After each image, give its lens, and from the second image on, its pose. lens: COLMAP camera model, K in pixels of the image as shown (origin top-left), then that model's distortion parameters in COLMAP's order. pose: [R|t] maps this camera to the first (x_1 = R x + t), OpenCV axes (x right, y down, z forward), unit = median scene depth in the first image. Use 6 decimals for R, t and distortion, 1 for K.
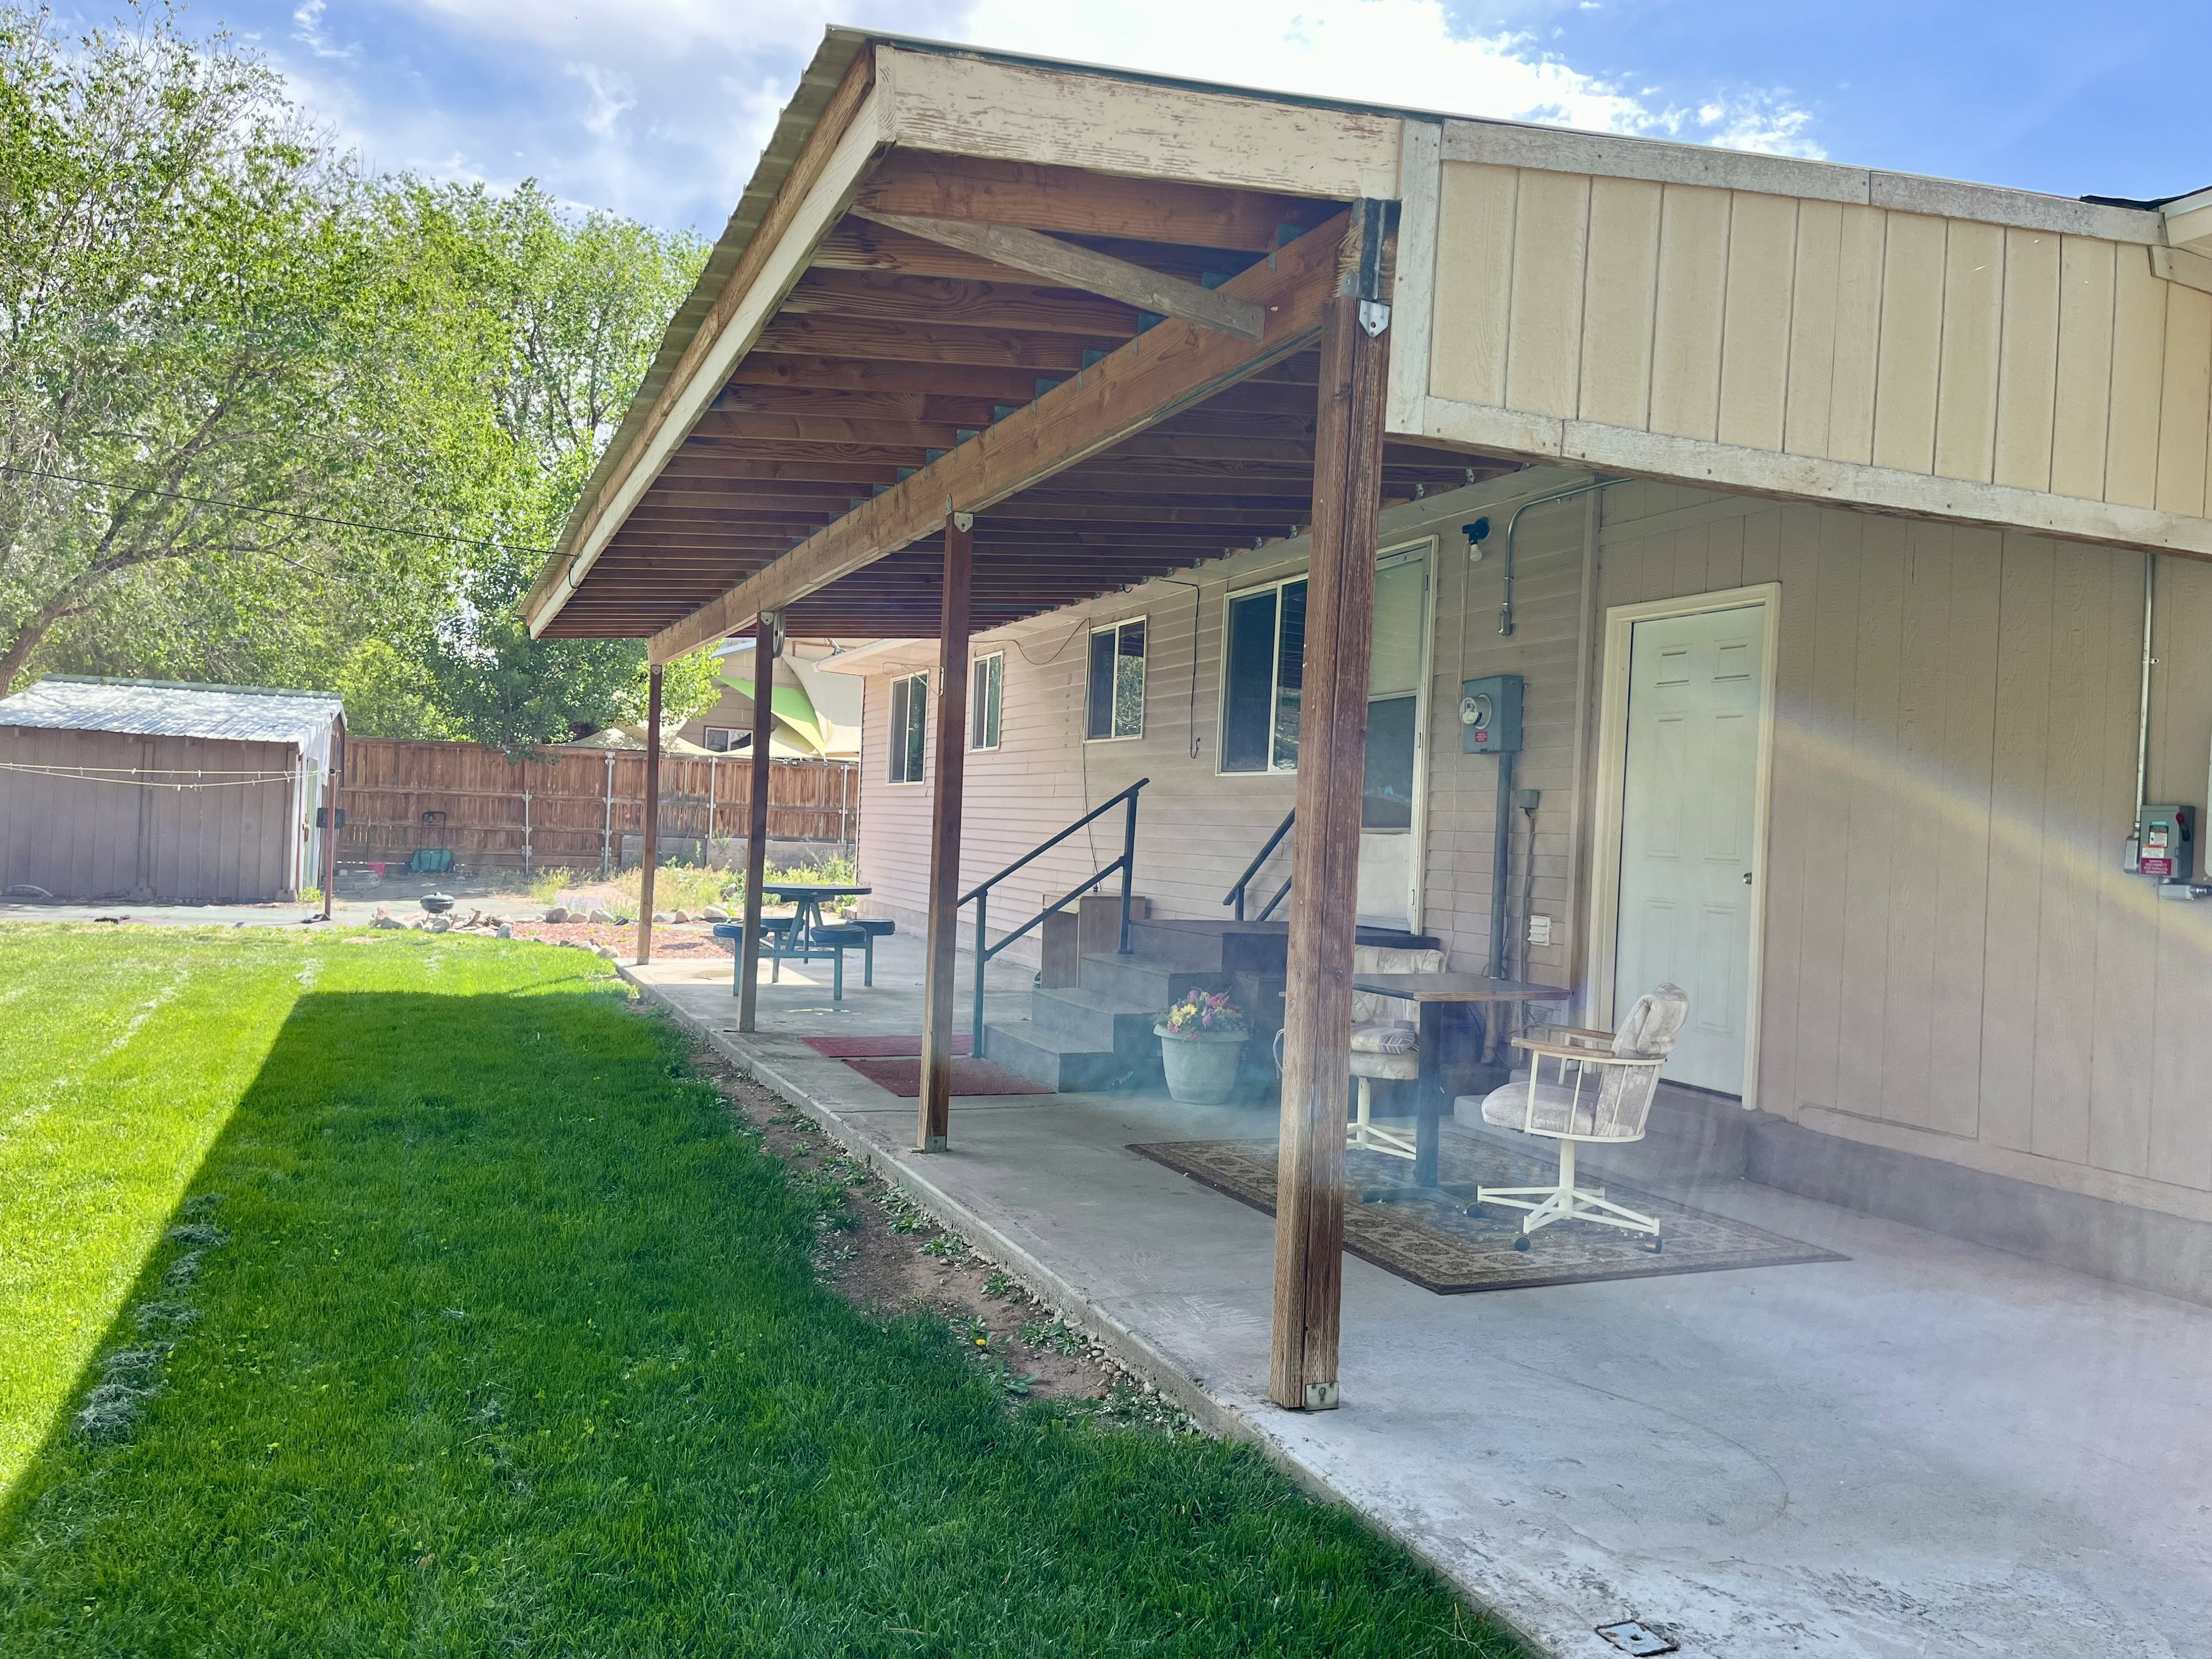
lens RADIAL K [[1686.5, 0, 1076.4], [0, 1686.5, 833.2], [0, 0, 1]] dist [0.076342, -0.107584]
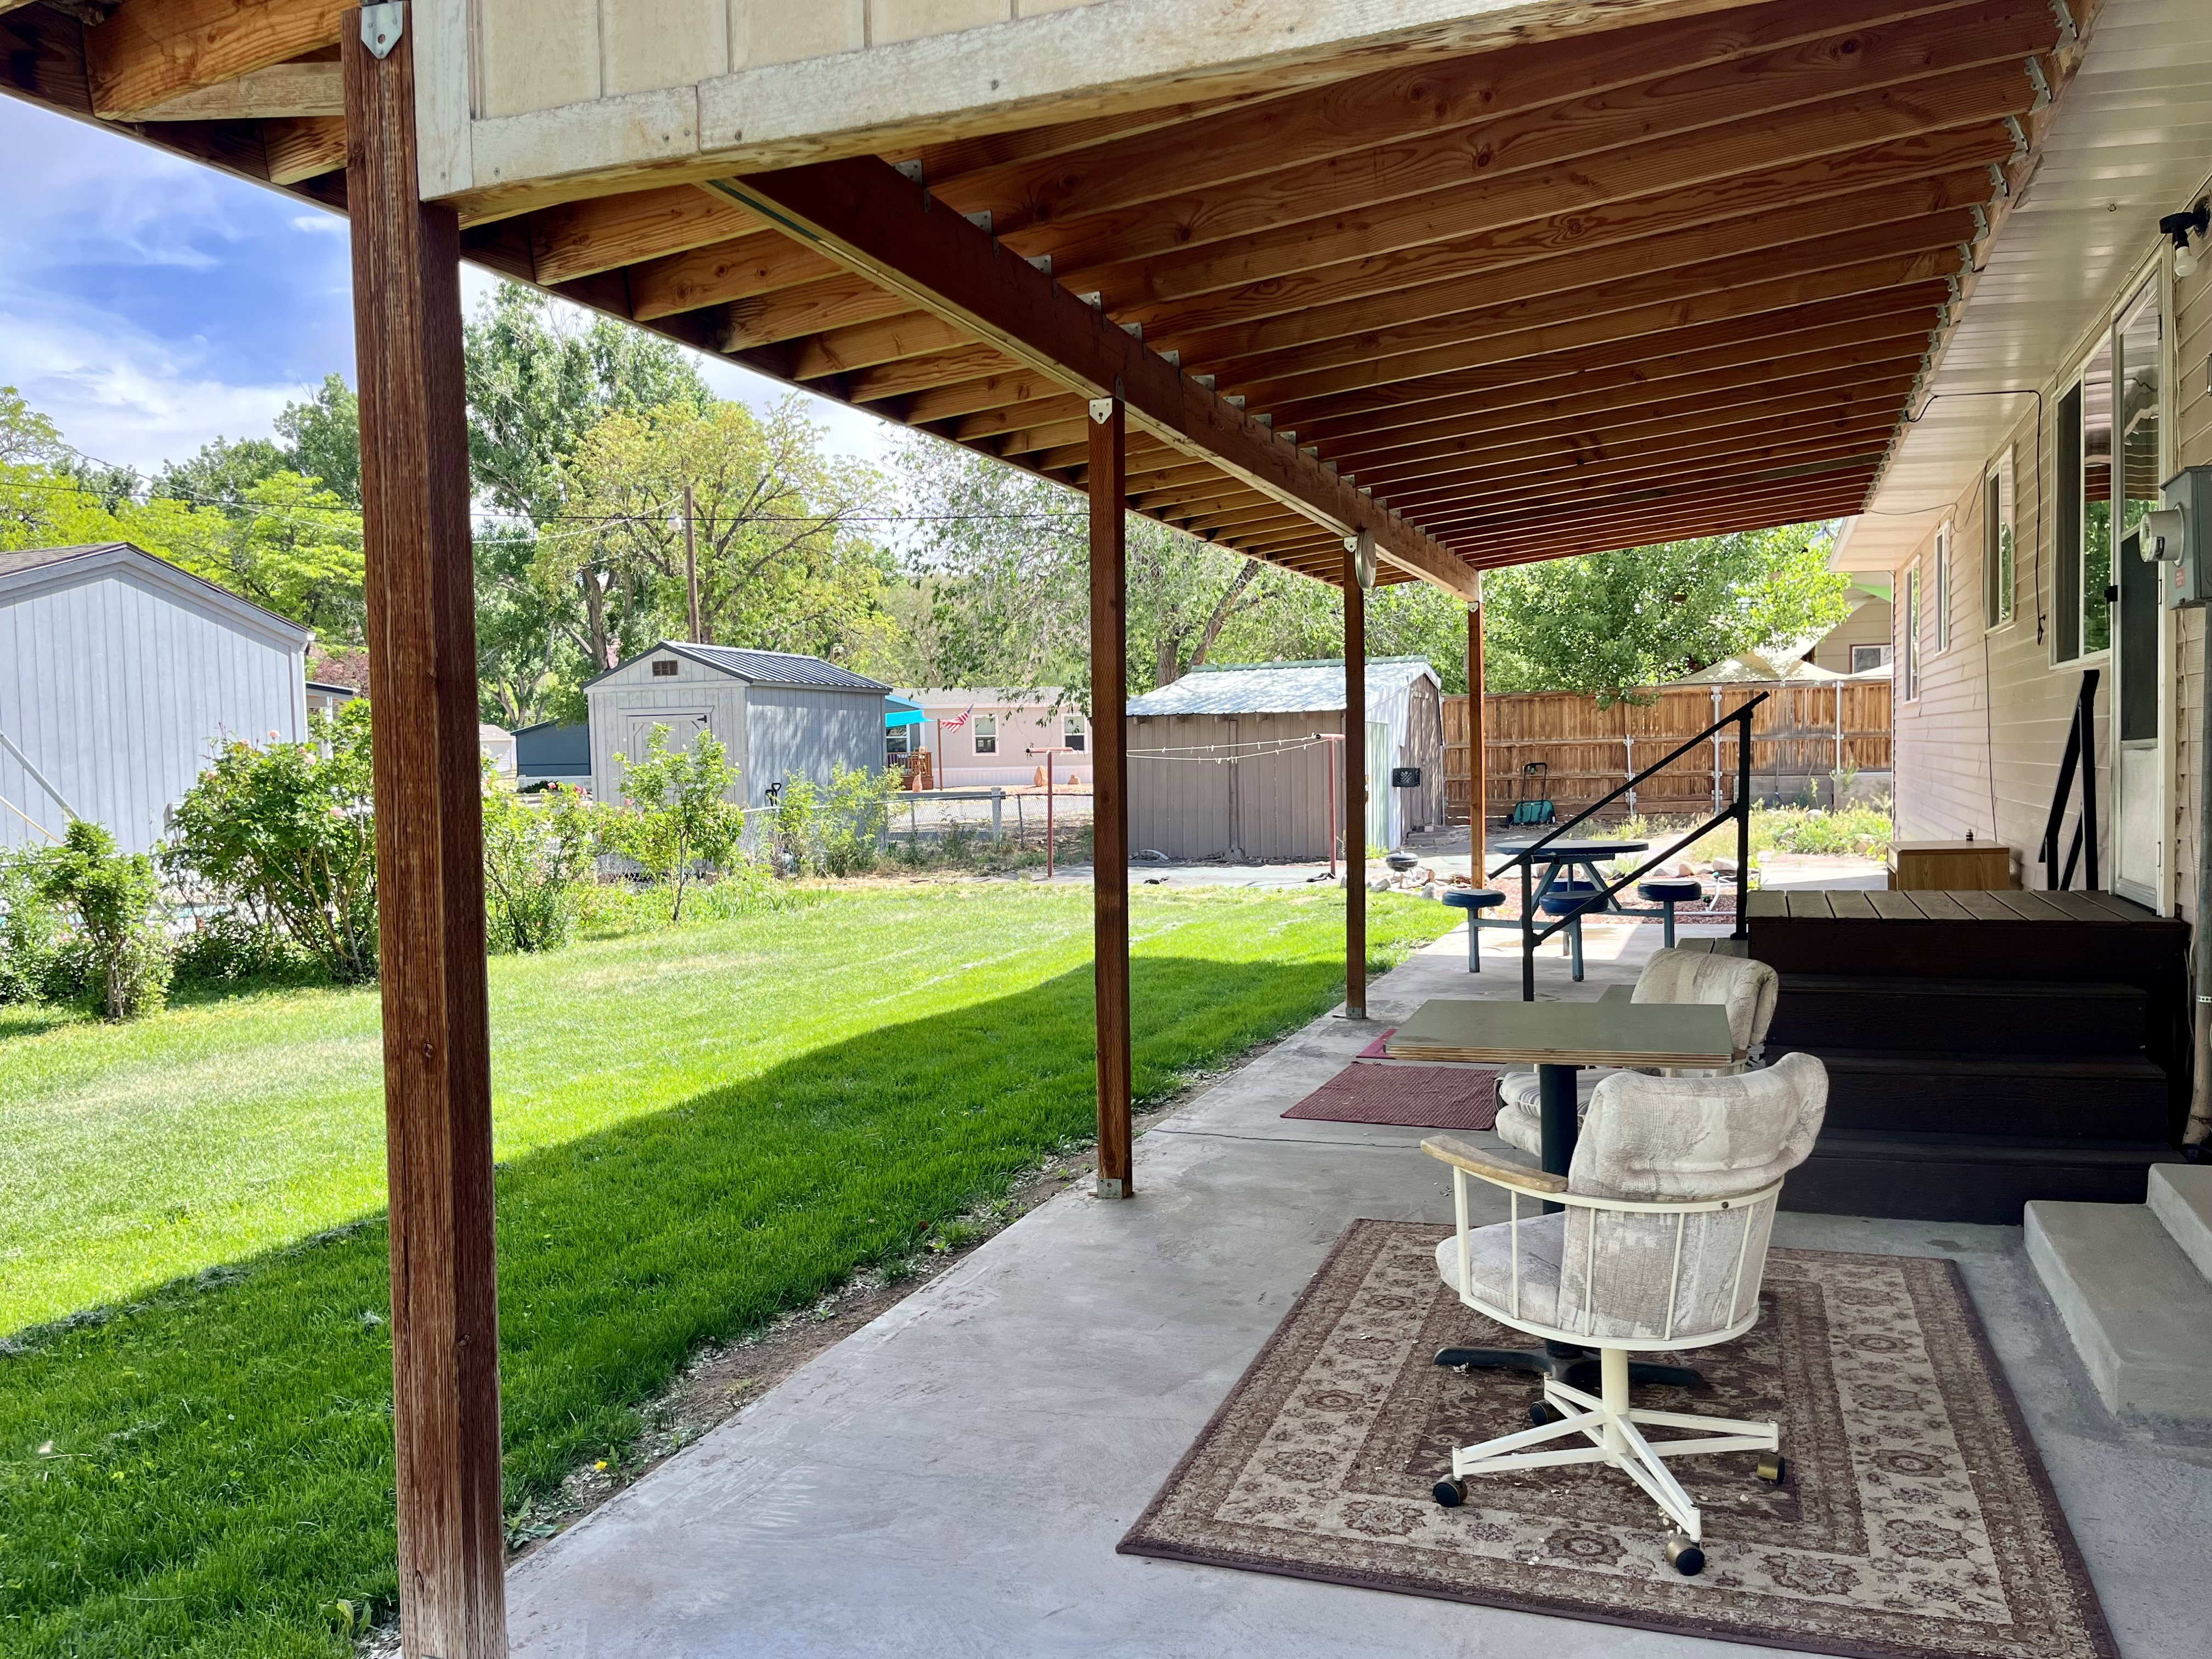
lens RADIAL K [[1687.7, 0, 1085.7], [0, 1687.7, 835.2], [0, 0, 1]] dist [0.061823, -0.072307]
pose [[0.730101, -0.028055, -0.682763, 0.649650], [0.052733, 0.998490, 0.015361, 0.002878], [0.681301, -0.047220, 0.730479, 0.567979]]
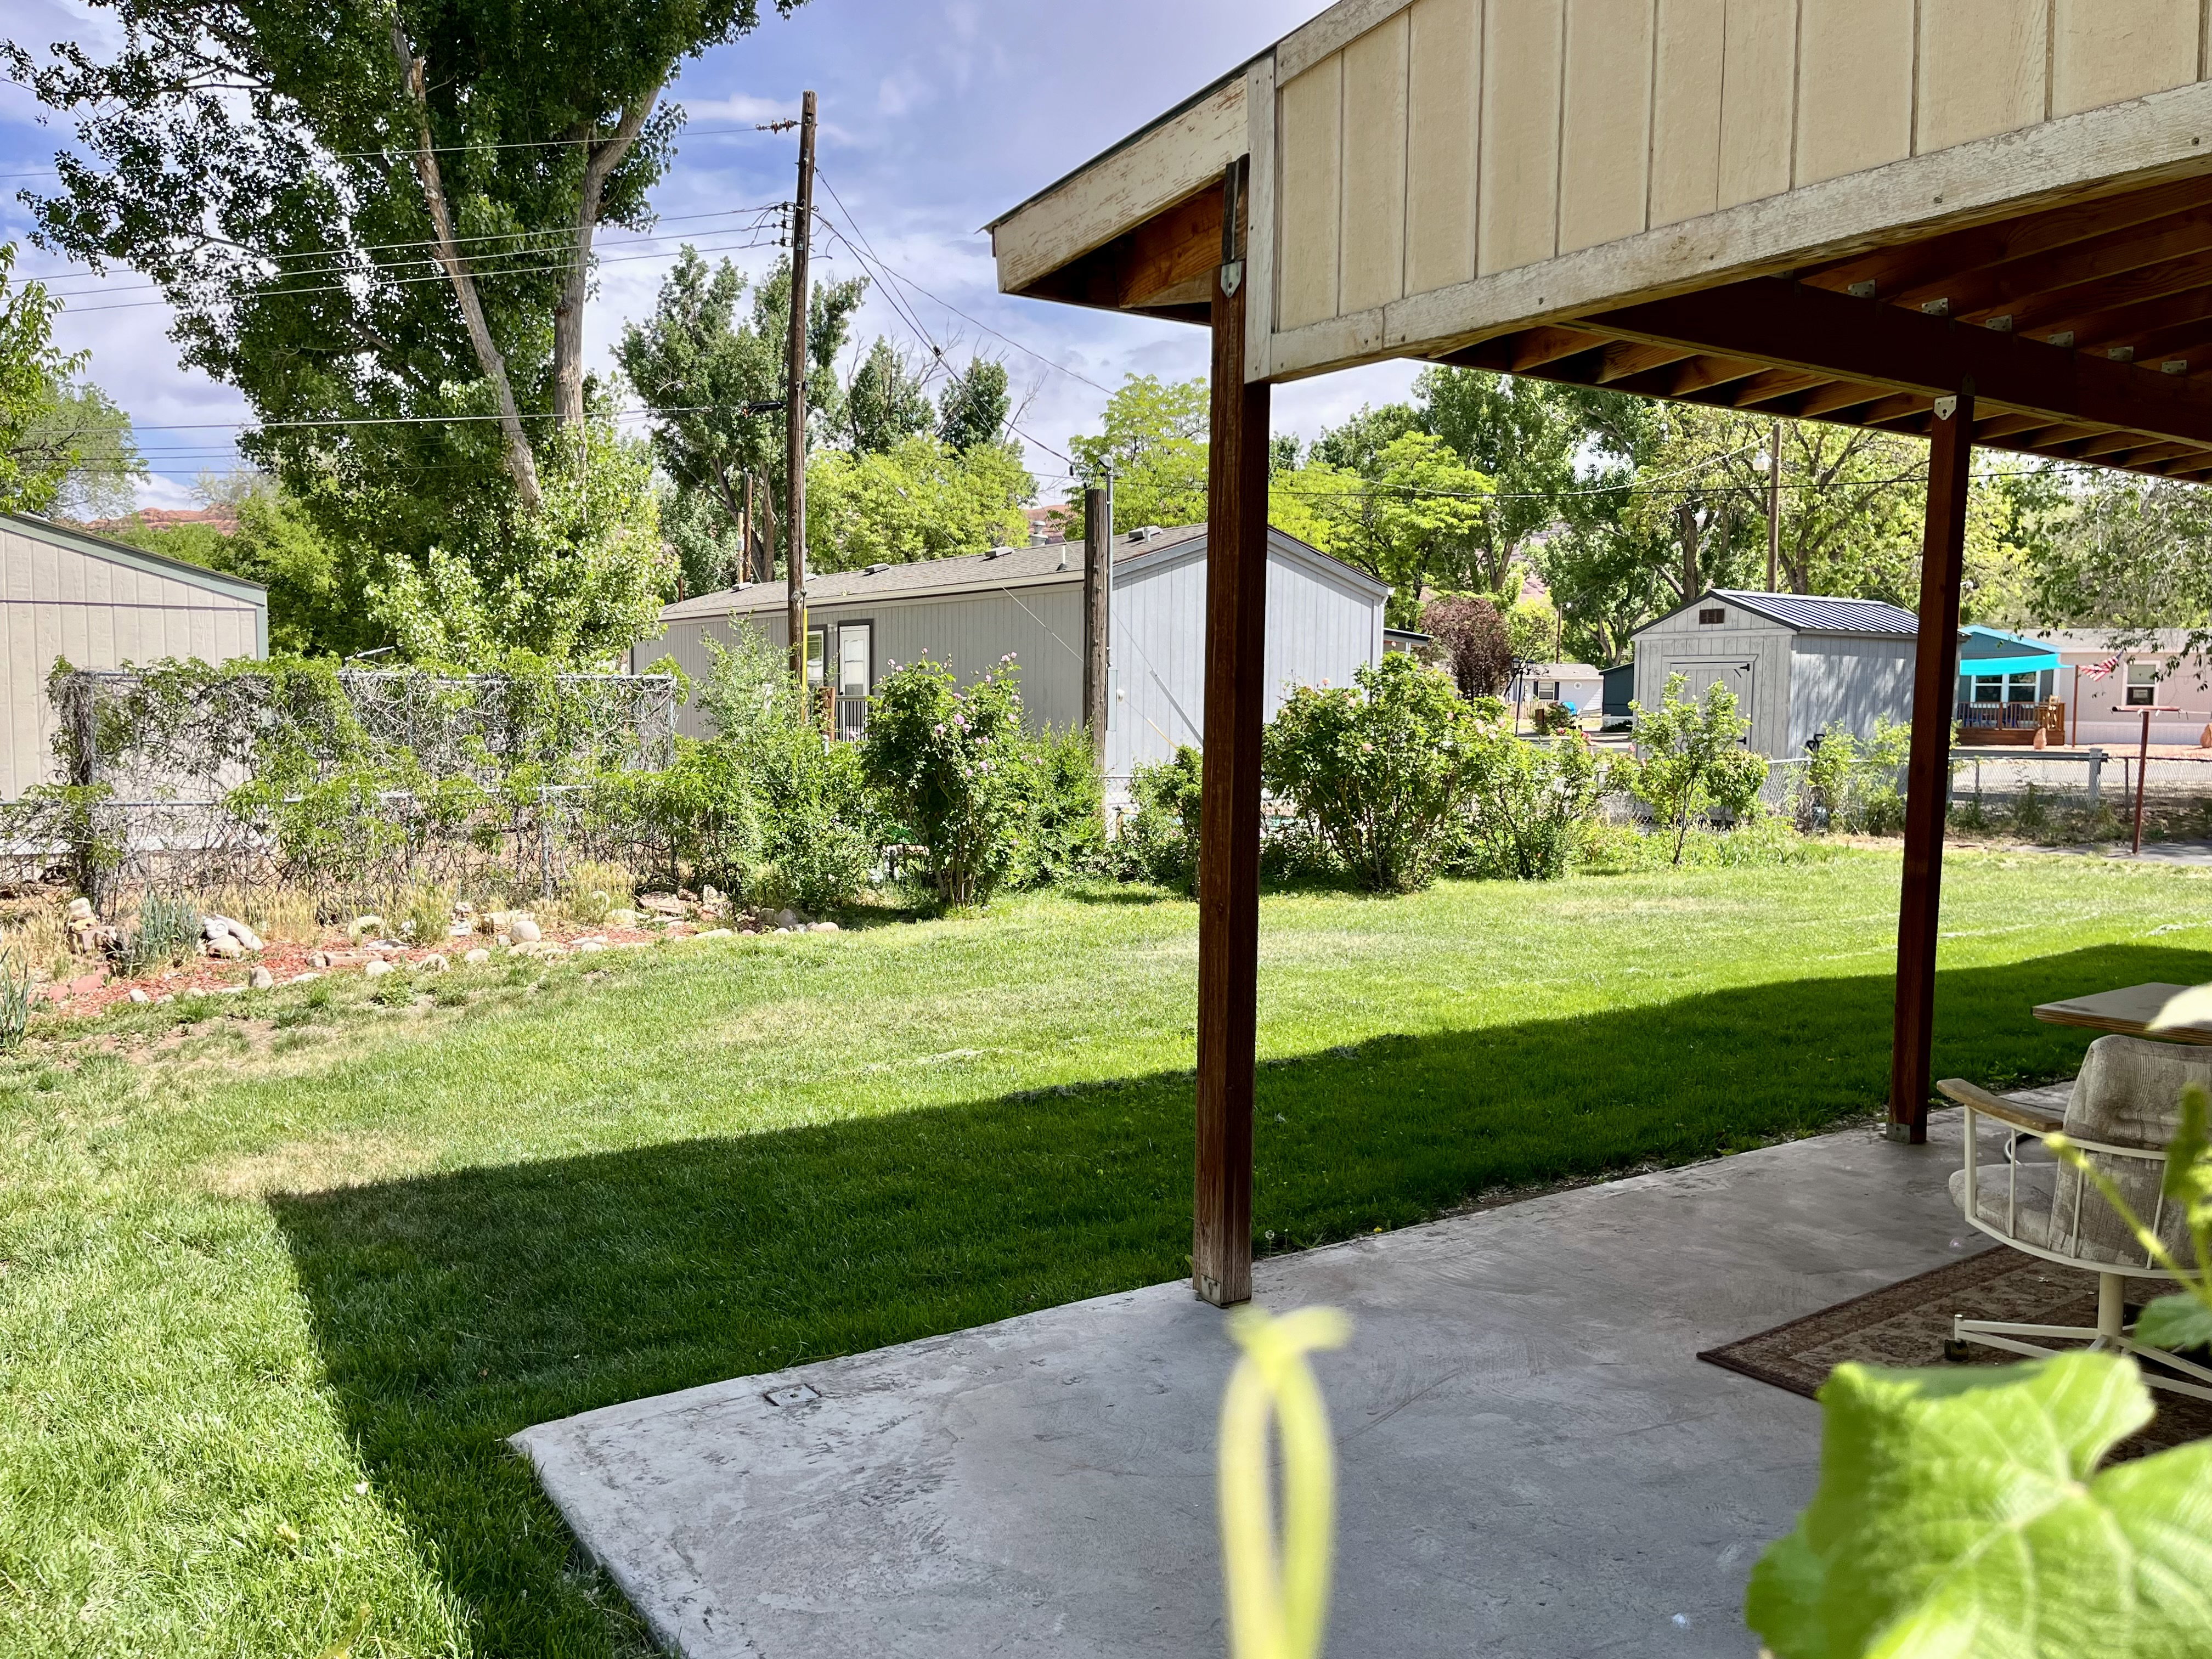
lens RADIAL K [[1687.7, 0, 1085.7], [0, 1687.7, 835.2], [0, 0, 1]] dist [0.061823, -0.072307]
pose [[0.193986, 0.035442, -0.980364, 0.966421], [-0.002873, 0.999363, 0.035561, -0.000088], [0.981000, -0.004081, 0.193965, 0.578990]]
